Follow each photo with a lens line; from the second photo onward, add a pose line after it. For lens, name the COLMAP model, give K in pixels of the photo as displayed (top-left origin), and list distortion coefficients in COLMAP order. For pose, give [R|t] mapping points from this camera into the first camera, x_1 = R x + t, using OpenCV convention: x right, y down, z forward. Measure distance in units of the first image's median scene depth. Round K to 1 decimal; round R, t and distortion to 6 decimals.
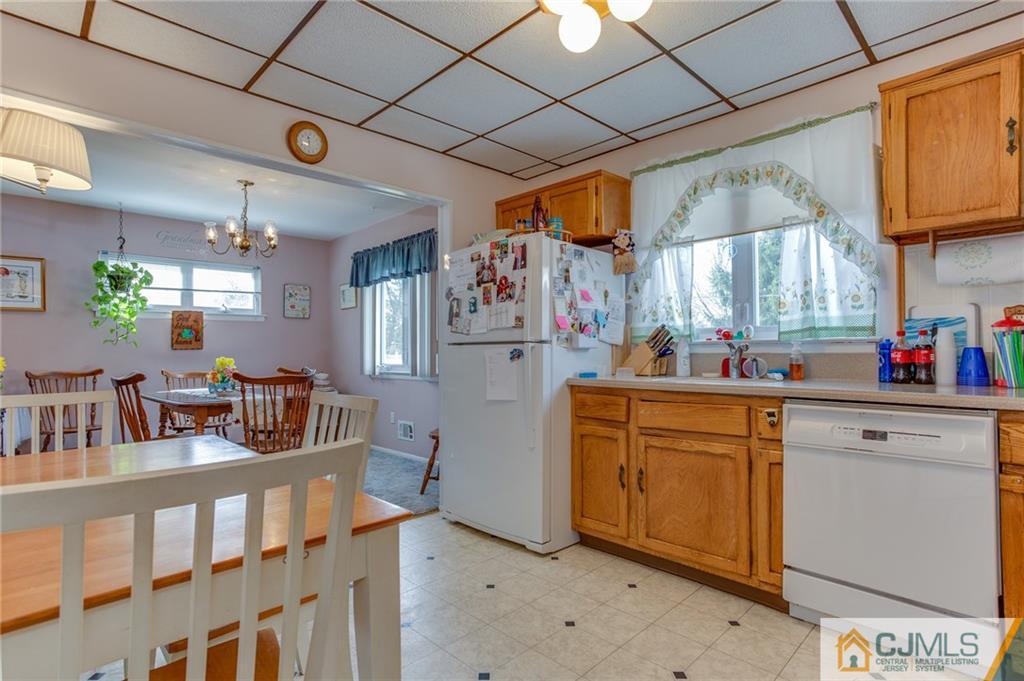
lens RADIAL K [[512.6, 0, 493.3], [0, 512.6, 348.9], [0, 0, 1]] dist [-0.028648, 0.022219]
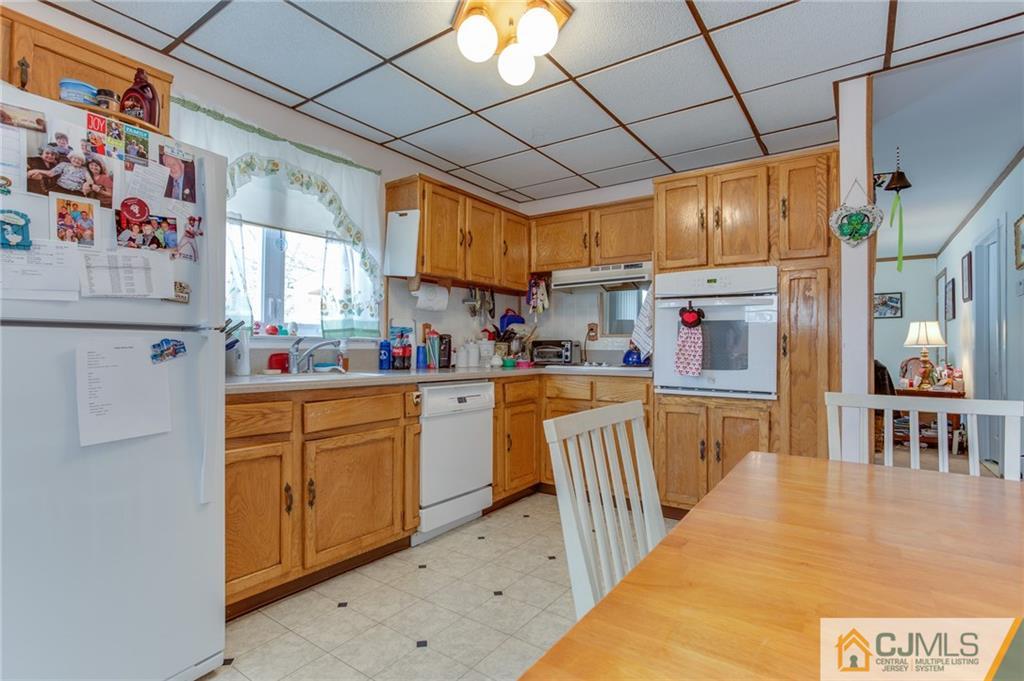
lens RADIAL K [[512.6, 0, 502.4], [0, 512.6, 341.6], [0, 0, 1]] dist [-0.028648, 0.022219]
pose [[-0.187717, 0.017748, 0.982063, -0.603898], [-0.012425, 0.999714, -0.020441, 0.009776], [-0.982145, -0.016039, -0.187443, 0.797312]]
